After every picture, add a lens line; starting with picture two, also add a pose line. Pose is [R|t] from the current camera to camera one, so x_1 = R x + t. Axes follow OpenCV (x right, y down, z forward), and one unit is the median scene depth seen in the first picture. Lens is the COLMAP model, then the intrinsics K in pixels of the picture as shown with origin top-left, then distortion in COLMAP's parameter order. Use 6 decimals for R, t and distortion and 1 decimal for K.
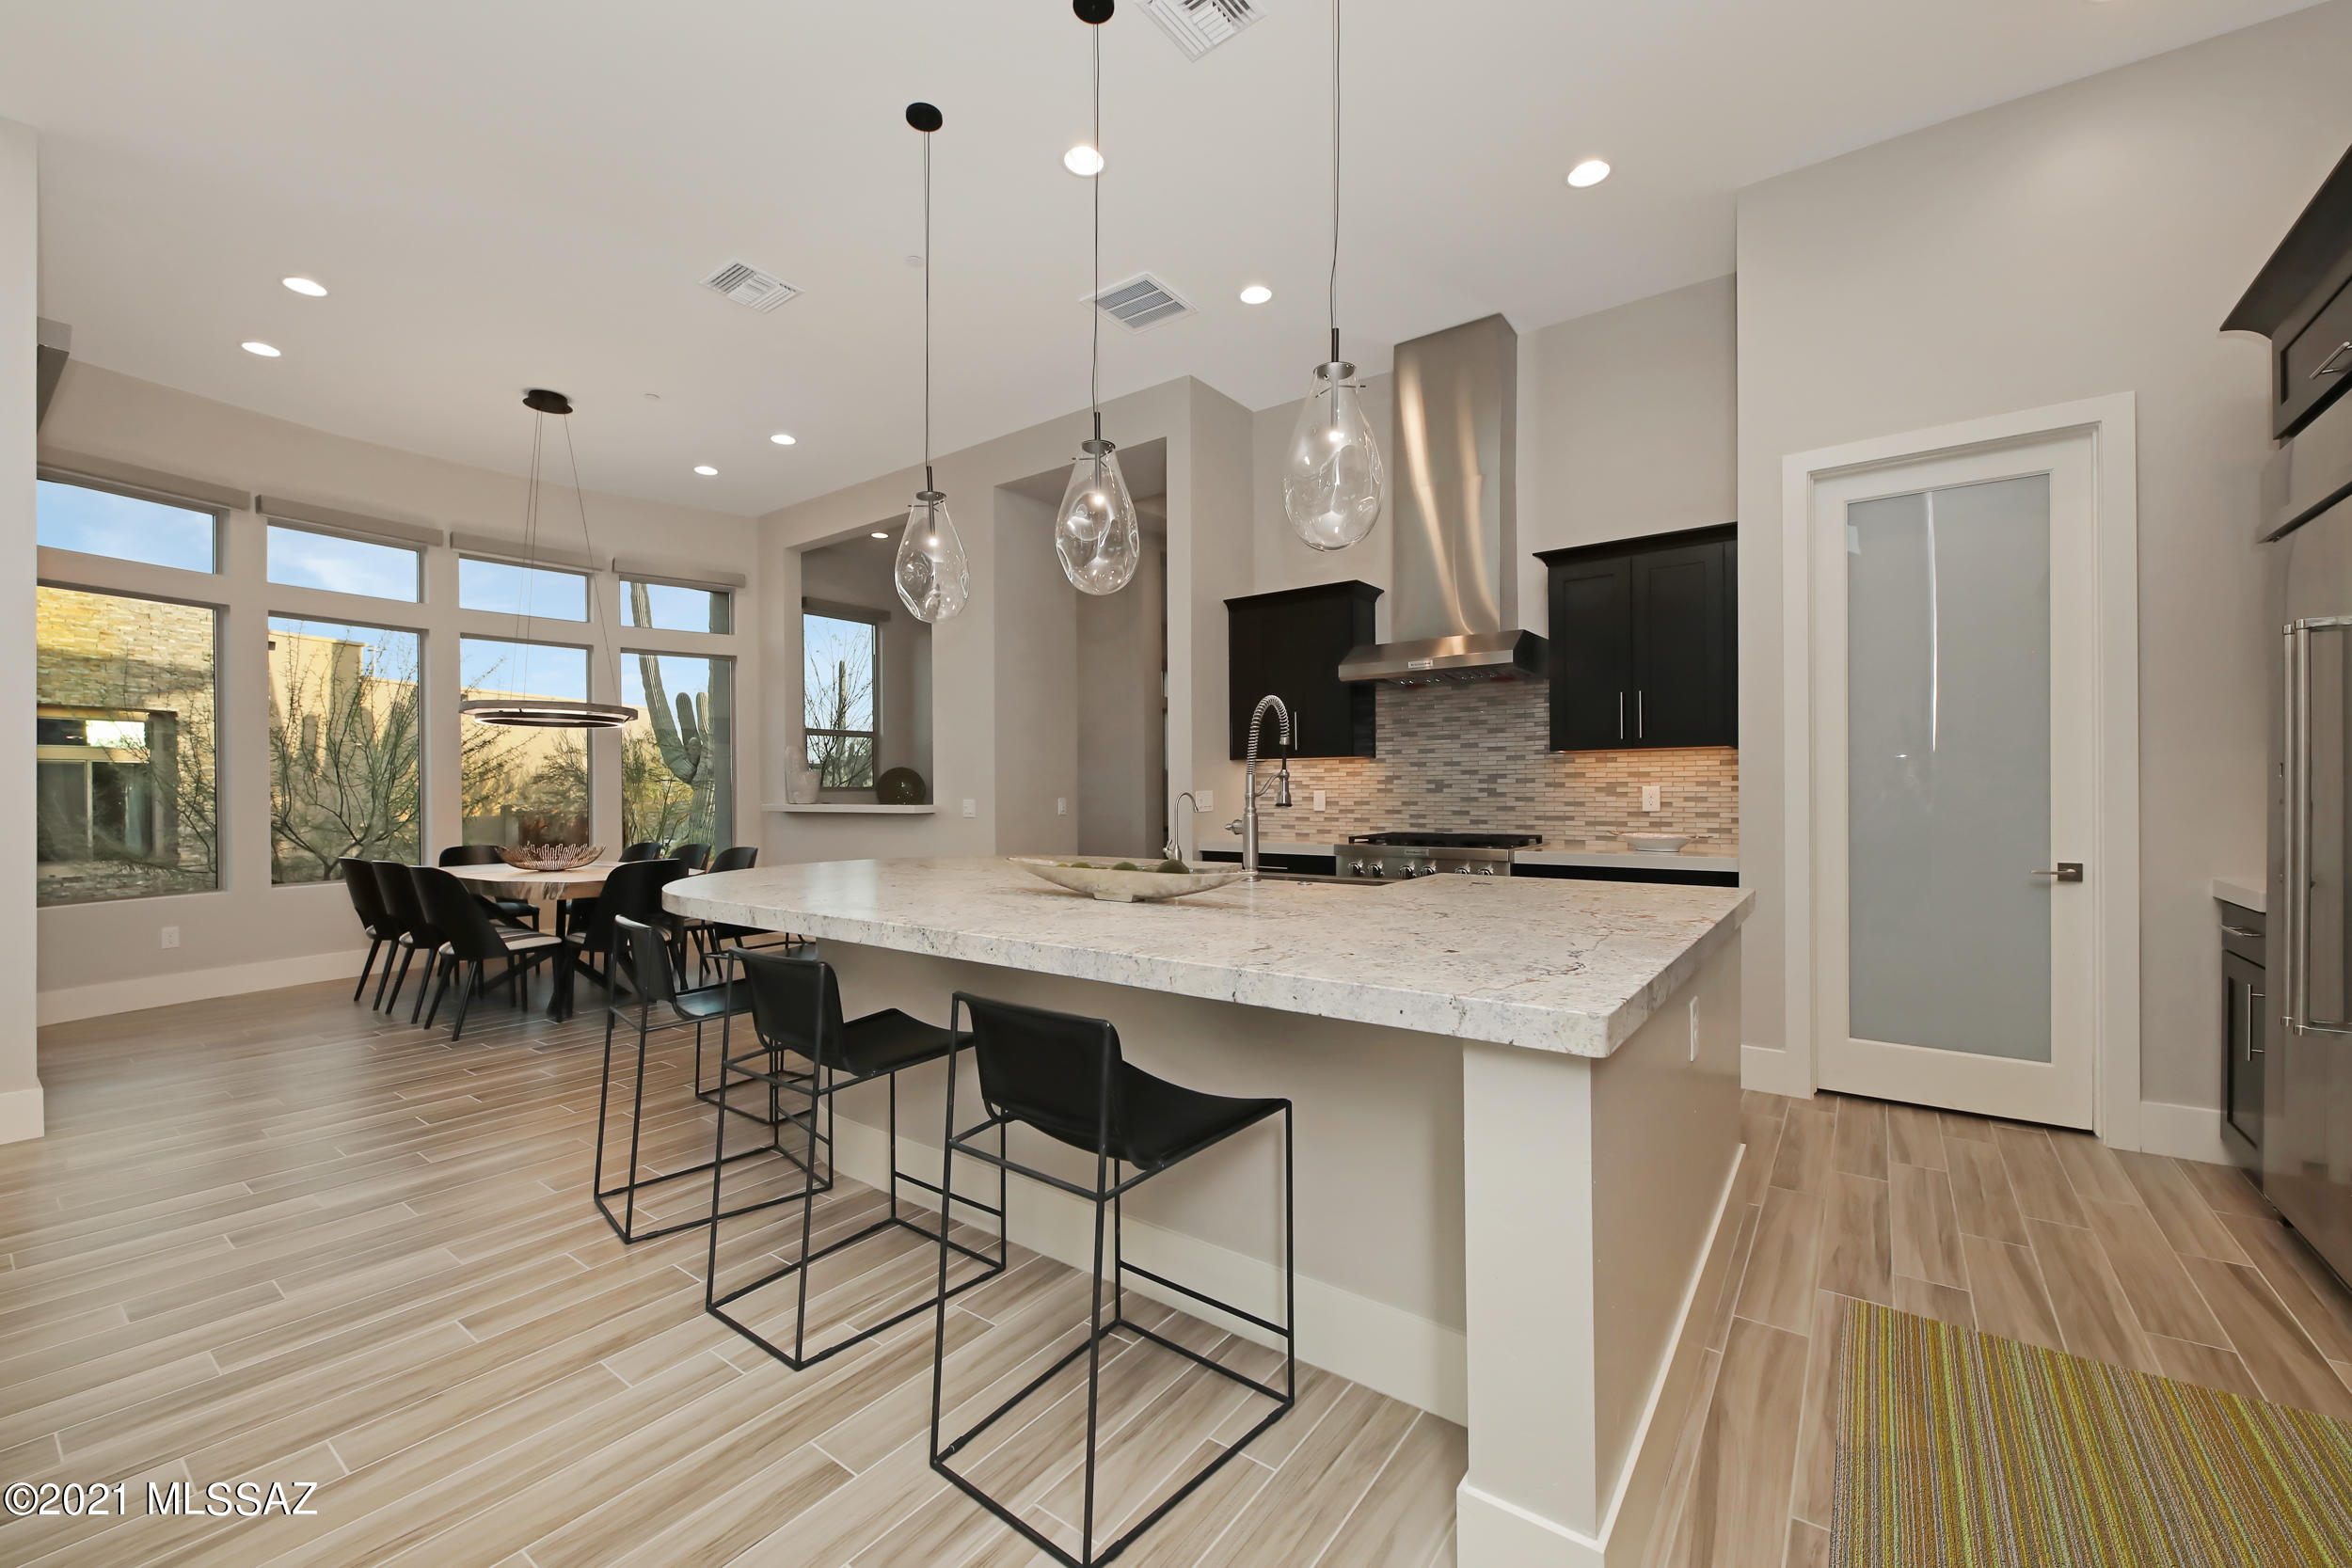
lens RADIAL K [[944.8, 0, 1163.9], [0, 944.8, 788.4], [0, 0, 1]] dist [0.010565, -0.002784]
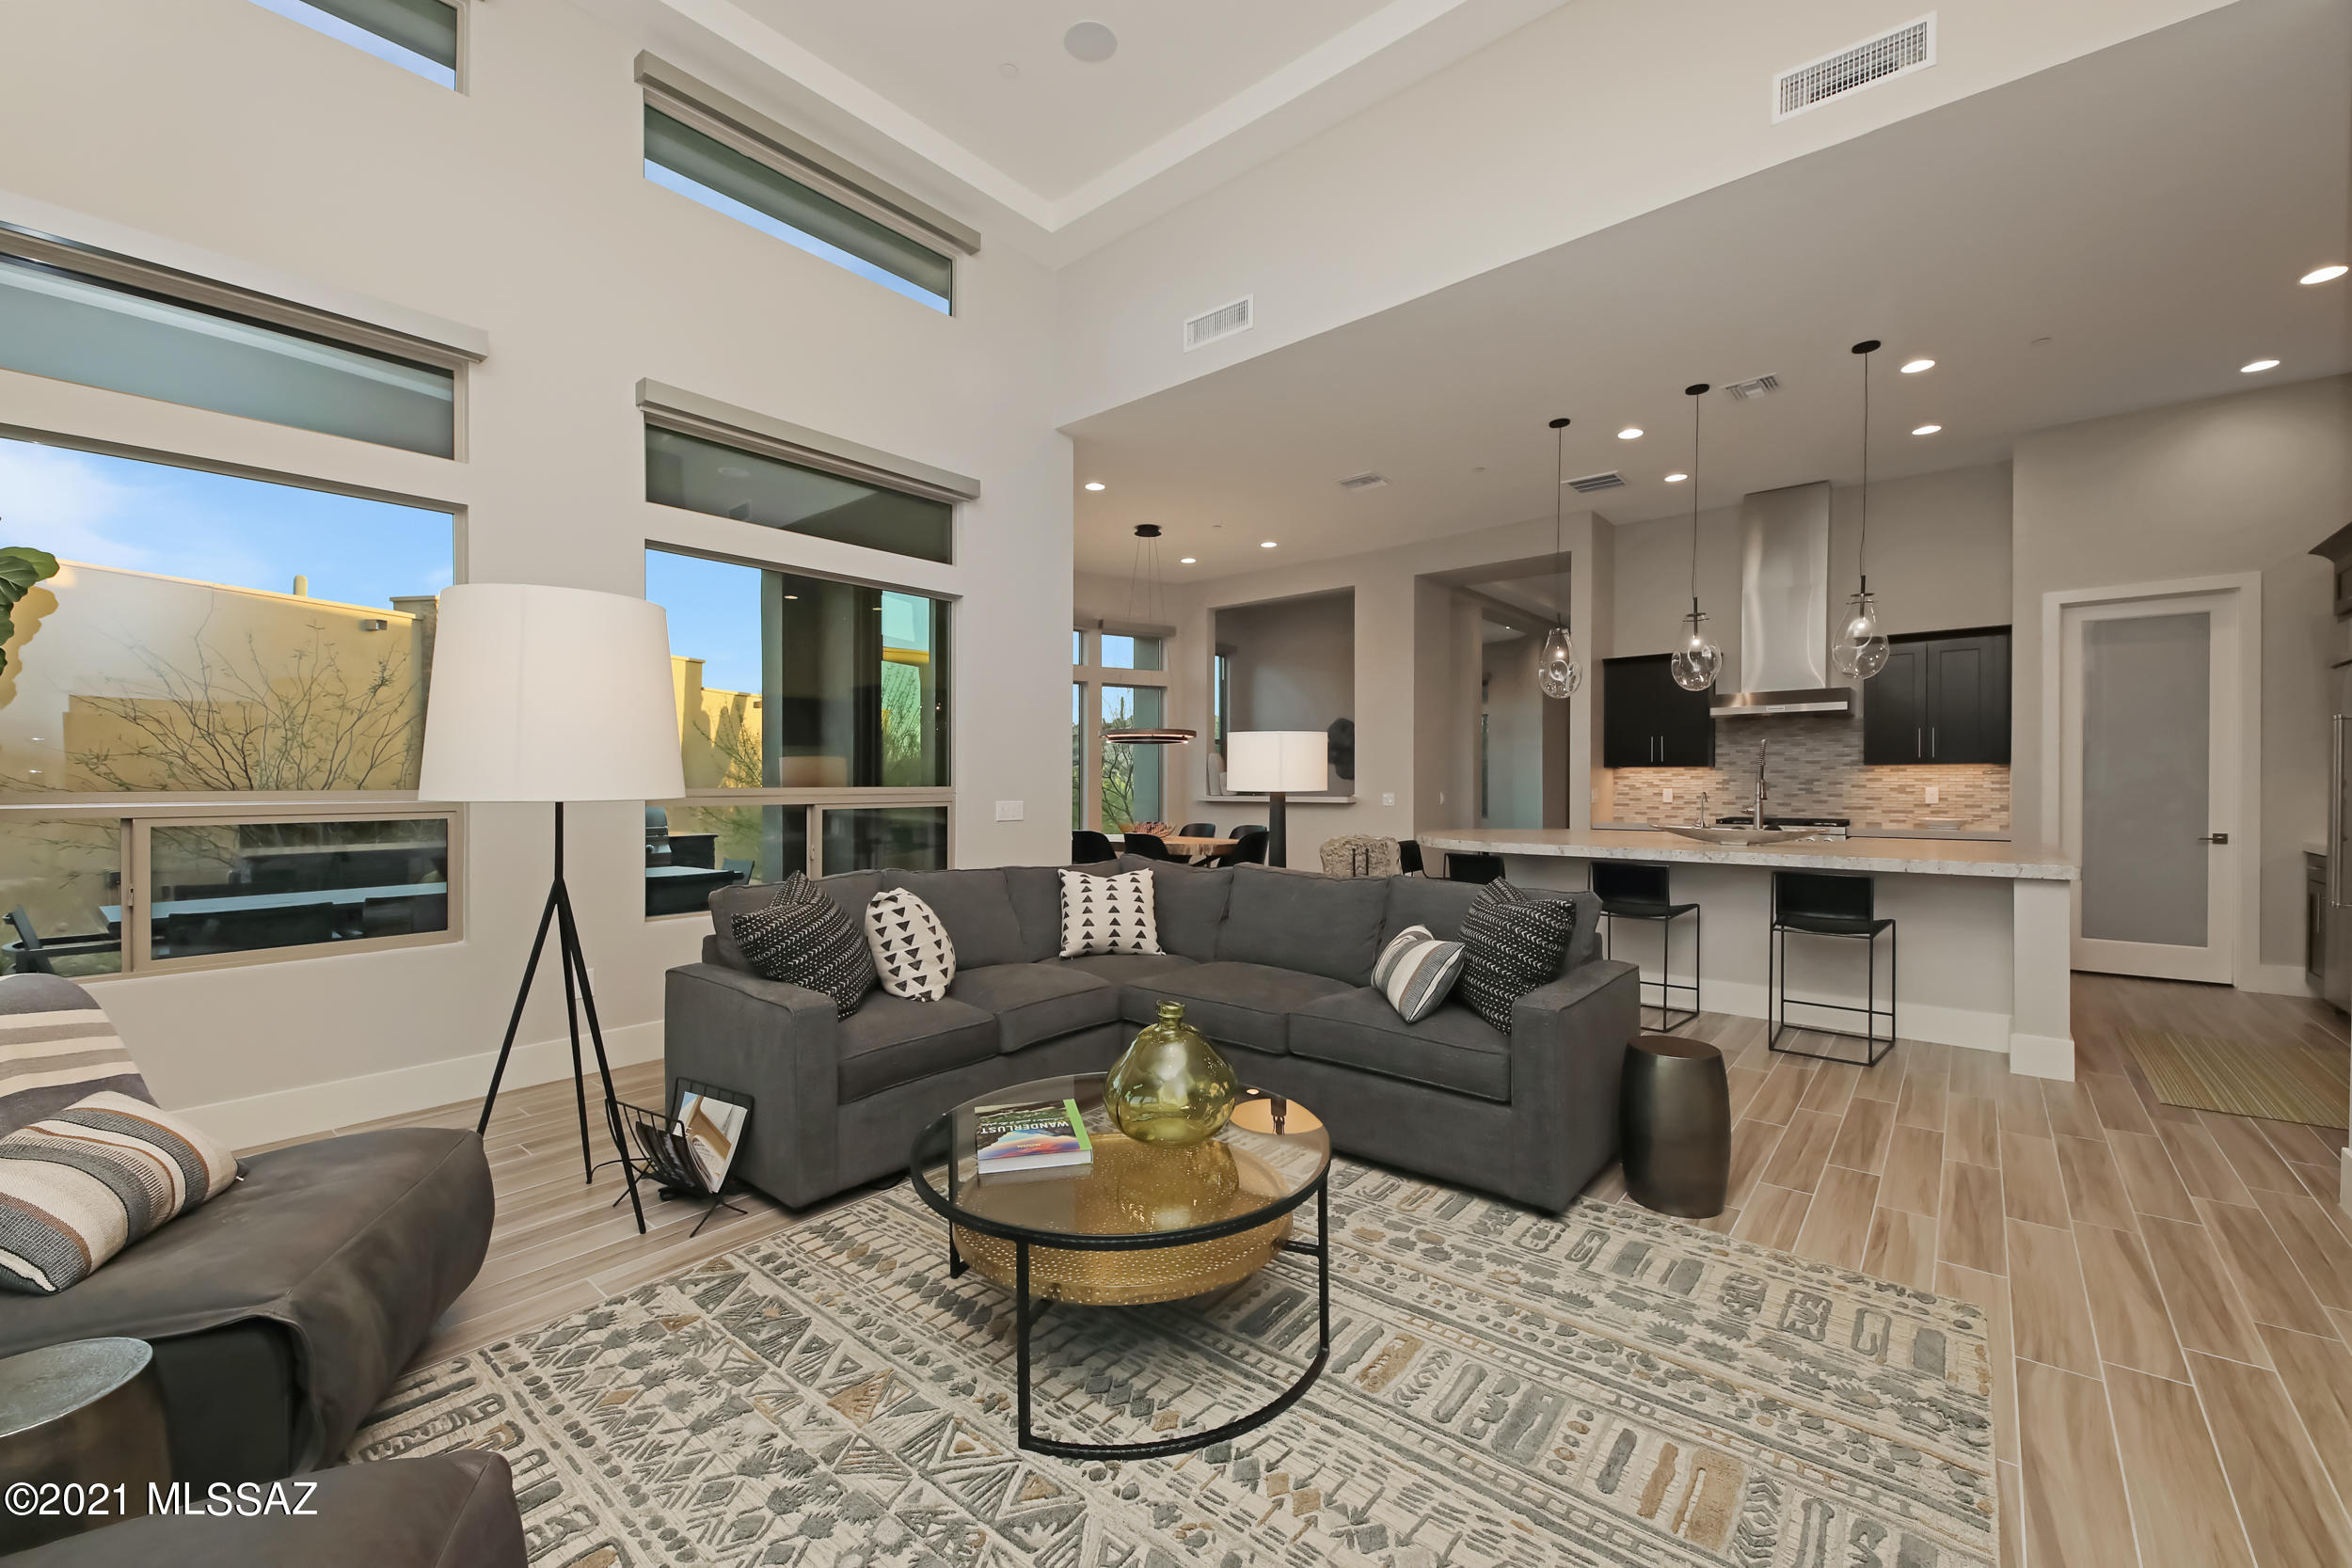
lens RADIAL K [[944.8, 0, 1179.9], [0, 944.8, 790.0], [0, 0, 1]] dist [0.010565, -0.002784]
pose [[0.998752, 0.003063, -0.049844, -0.628573], [-0.002546, 0.999942, 0.010428, -0.011104], [0.049873, -0.010288, 0.998703, -0.610620]]
